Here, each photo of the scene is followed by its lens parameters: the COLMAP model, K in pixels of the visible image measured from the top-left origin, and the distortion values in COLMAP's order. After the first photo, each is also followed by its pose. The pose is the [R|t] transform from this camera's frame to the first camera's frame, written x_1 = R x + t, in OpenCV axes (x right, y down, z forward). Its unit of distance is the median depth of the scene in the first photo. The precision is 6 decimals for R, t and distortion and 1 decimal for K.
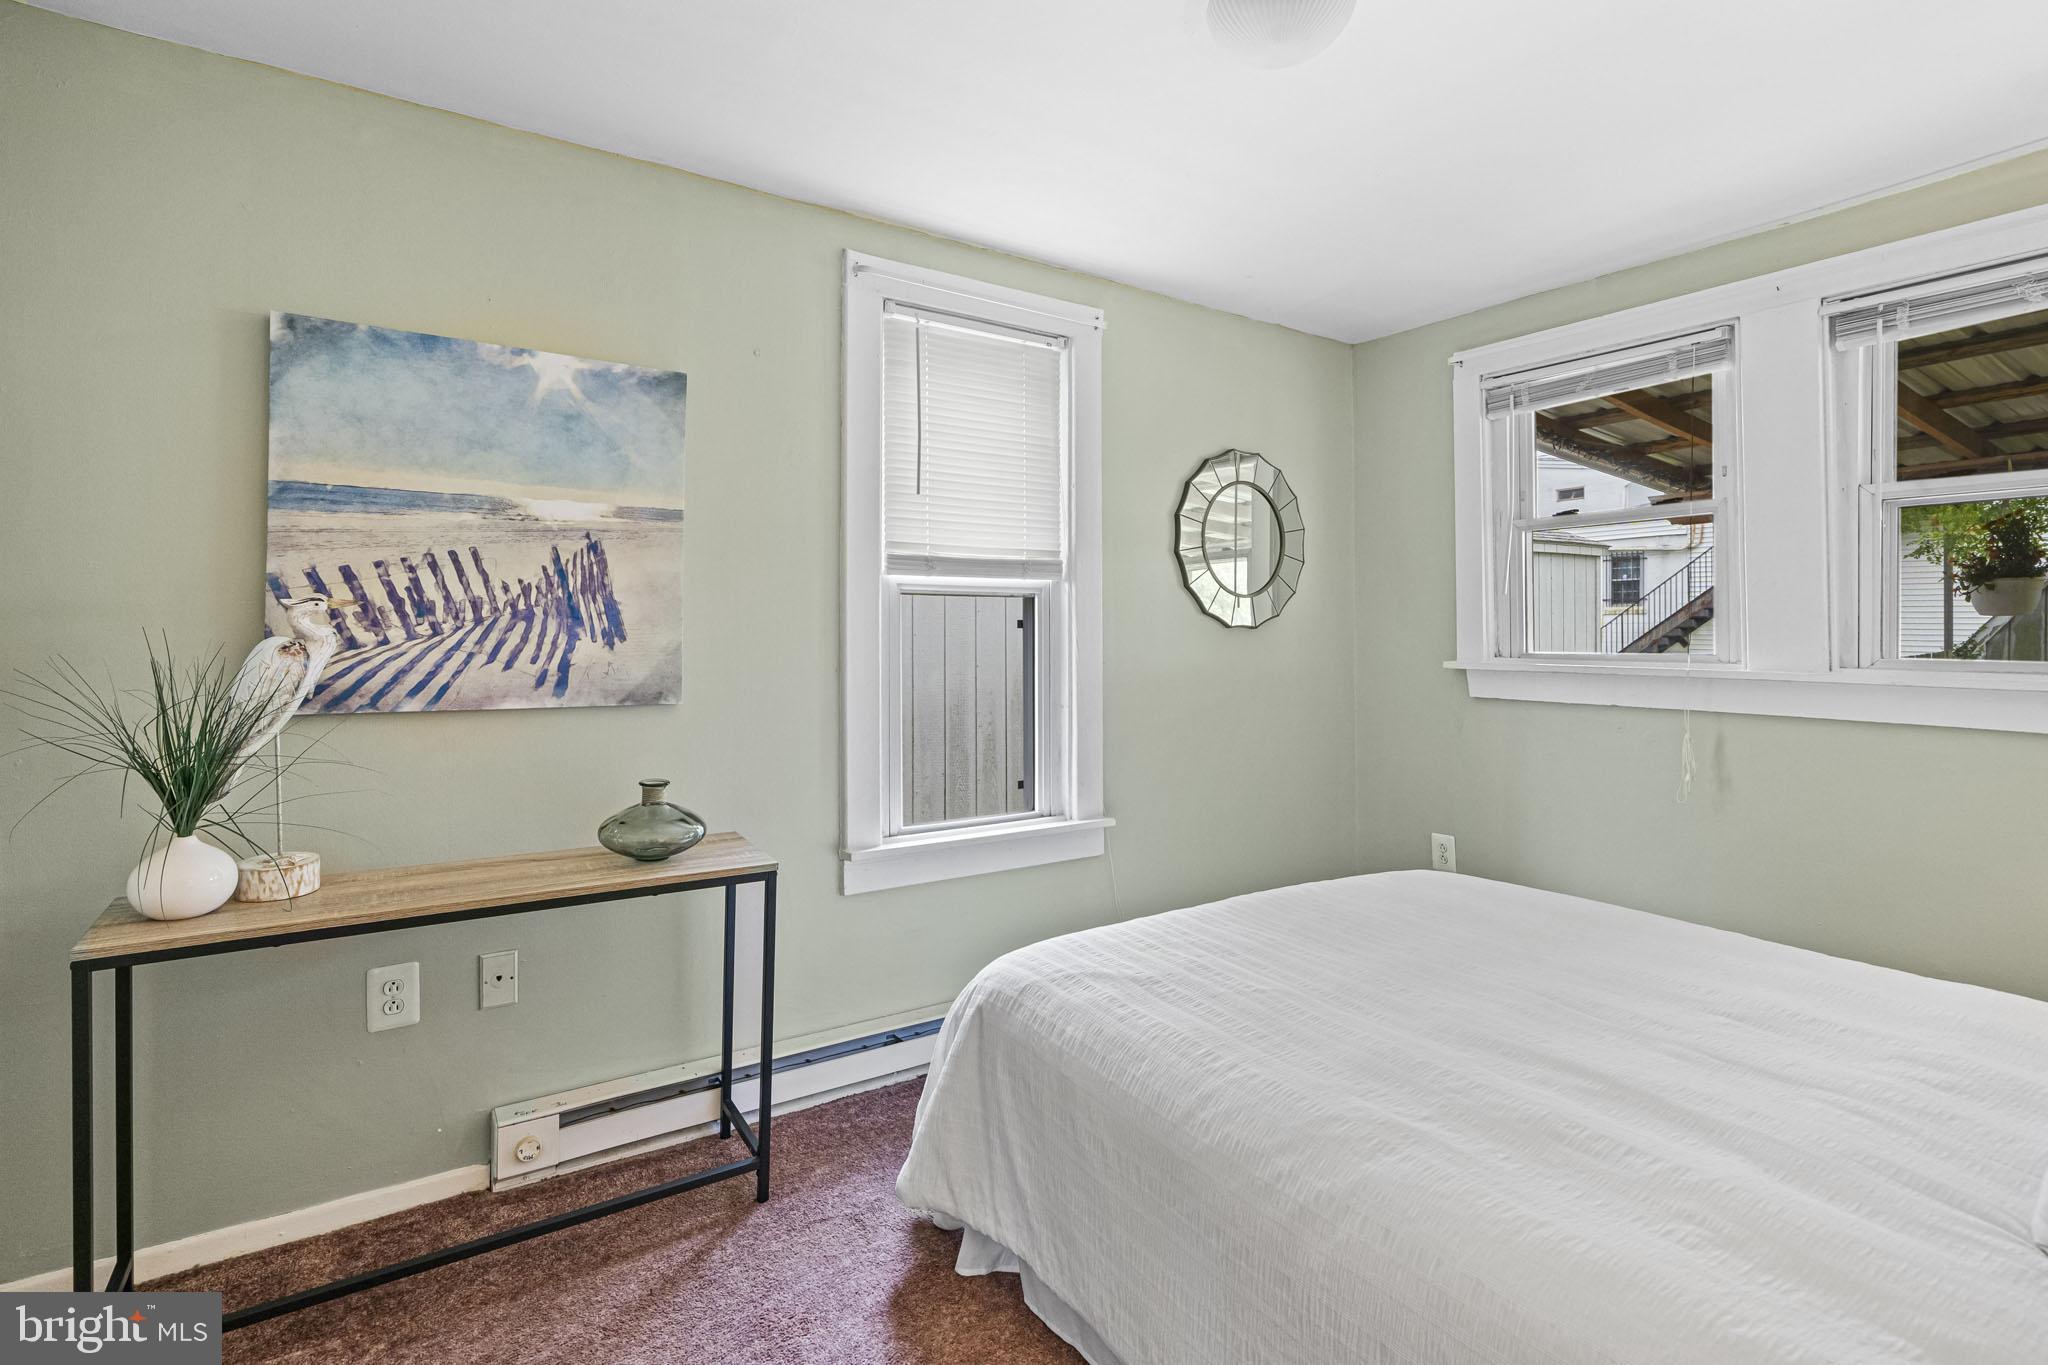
lens RADIAL K [[904.8, 0, 987.4], [0, 904.8, 625.9], [0, 0, 1]] dist [-0.000632, 0.000264]
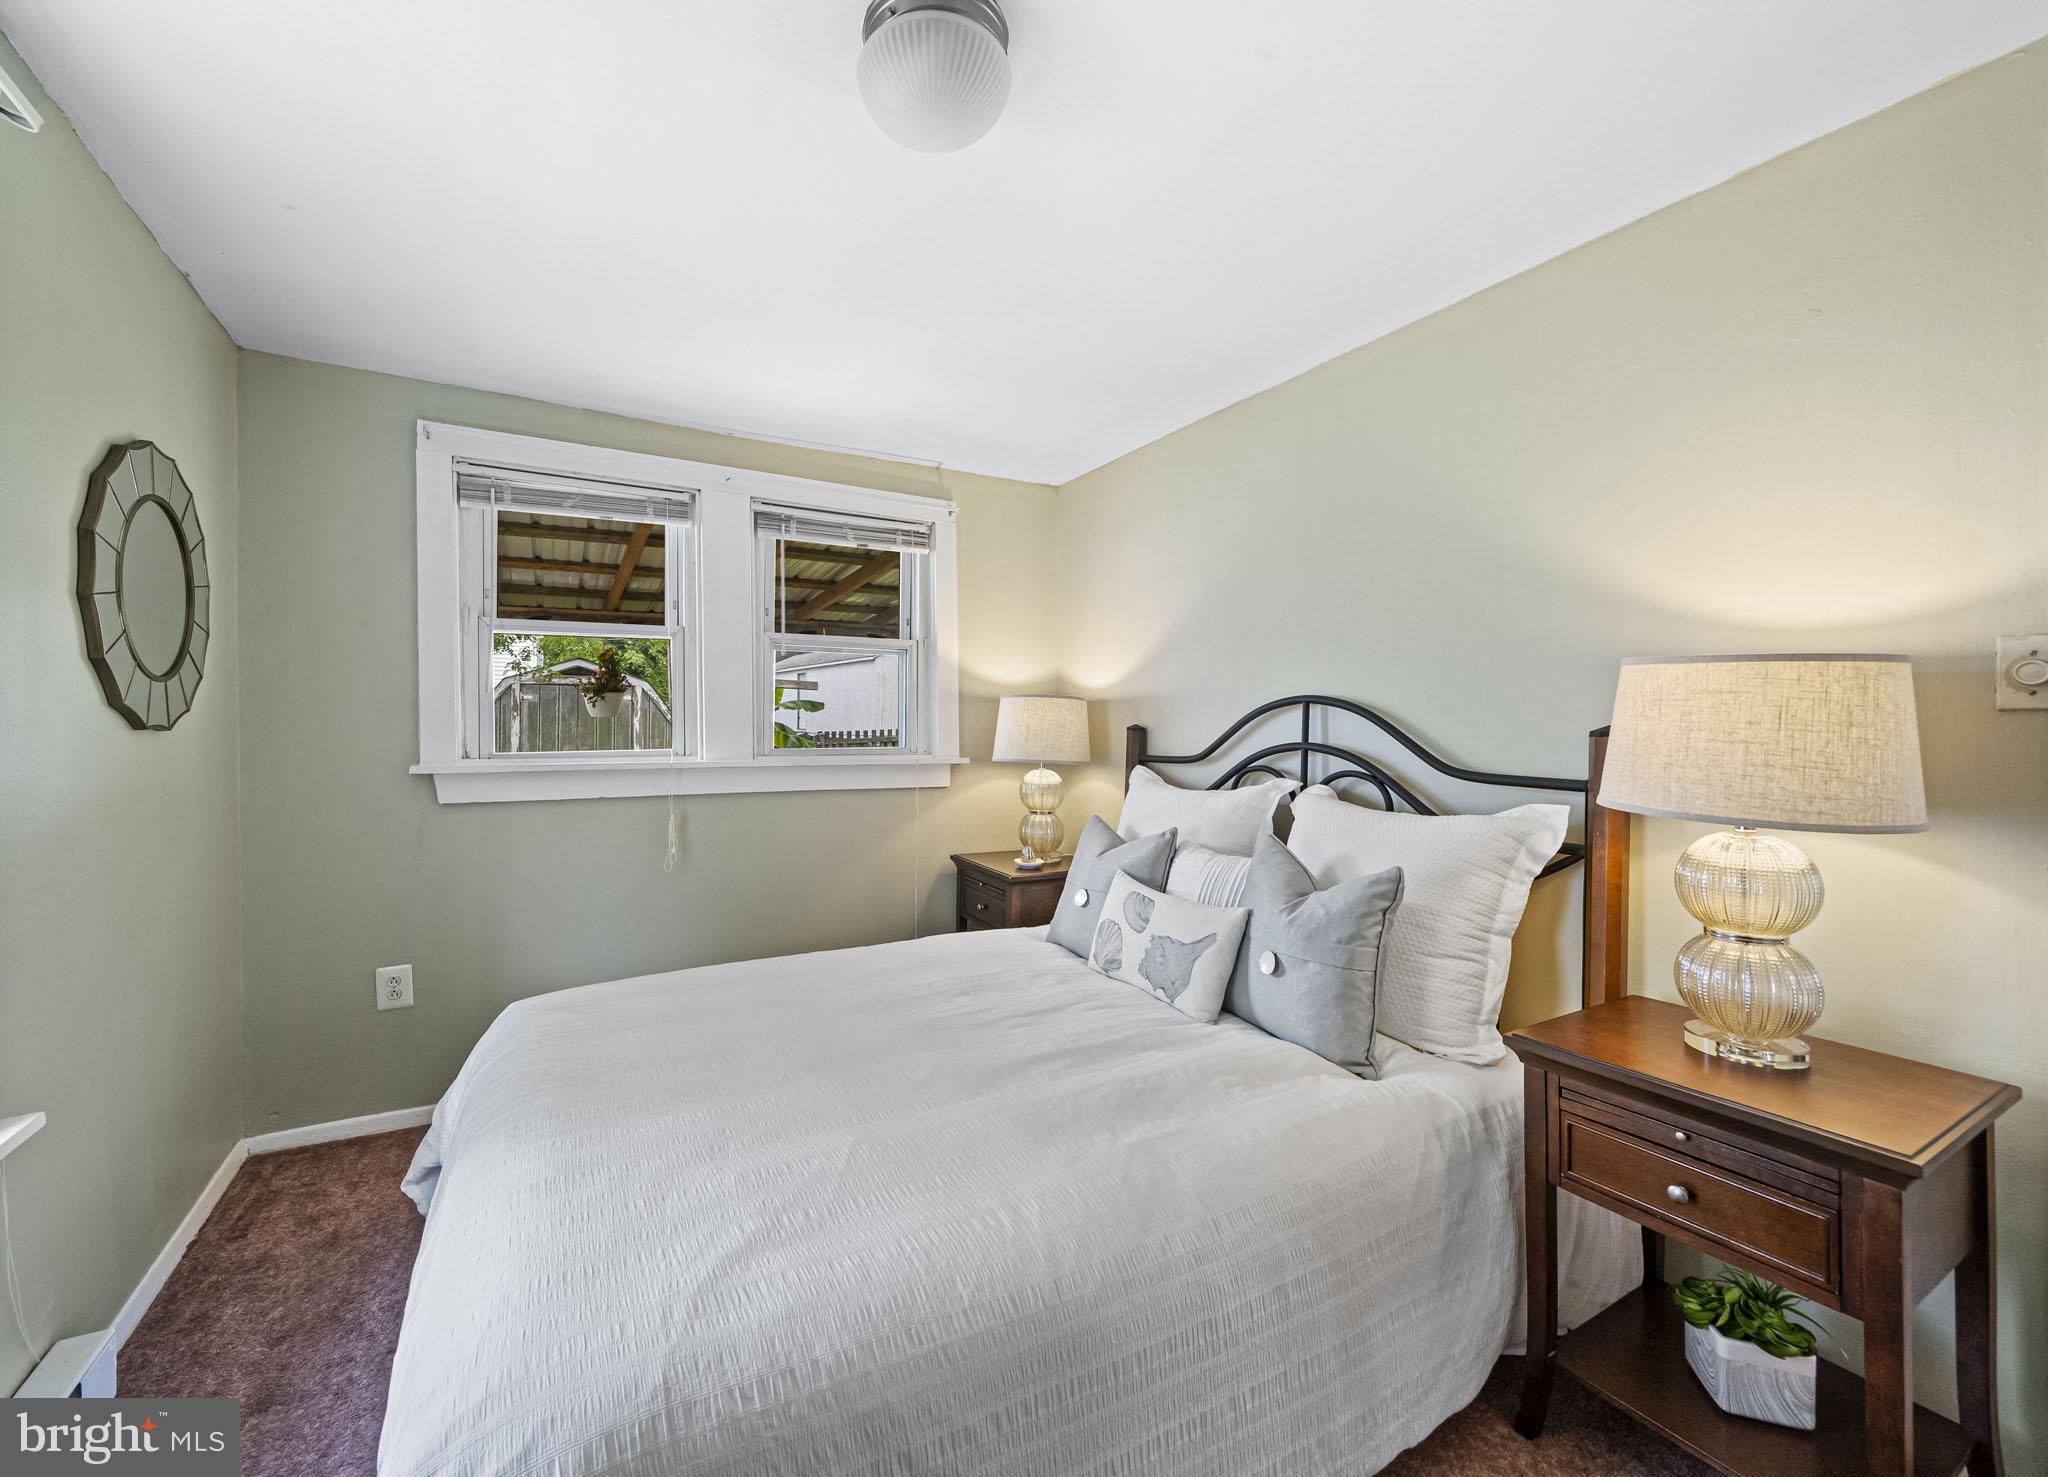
lens RADIAL K [[832.4, 0, 924.9], [0, 832.4, 712.9], [0, 0, 1]] dist [-0.000971, 0.000035]
pose [[0.101912, 0.017125, 0.994646, -0.294612], [-0.004898, 0.999848, -0.016712, -0.001493], [-0.994781, -0.003169, 0.101980, 0.505433]]
